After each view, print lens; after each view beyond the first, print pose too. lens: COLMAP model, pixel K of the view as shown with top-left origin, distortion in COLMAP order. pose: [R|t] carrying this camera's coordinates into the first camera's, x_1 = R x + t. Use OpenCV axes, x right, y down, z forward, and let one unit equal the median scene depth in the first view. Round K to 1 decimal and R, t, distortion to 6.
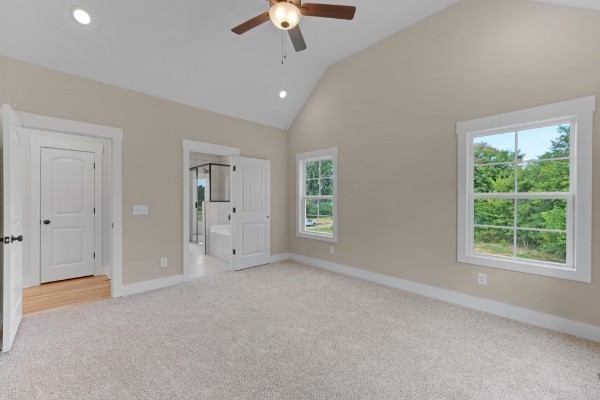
lens RADIAL K [[269.1, 0, 305.1], [0, 269.1, 198.2], [0, 0, 1]] dist [0.003126, 0.000191]
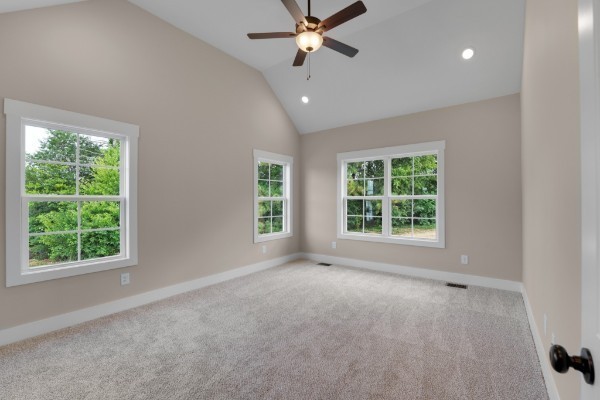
lens RADIAL K [[269.1, 0, 305.0], [0, 269.1, 202.4], [0, 0, 1]] dist [0.003126, 0.000191]
pose [[-0.169247, -0.015993, 0.985444, -0.638976], [0.009953, 0.999790, 0.017935, -0.003393], [-0.985523, 0.012843, -0.169052, 0.686872]]
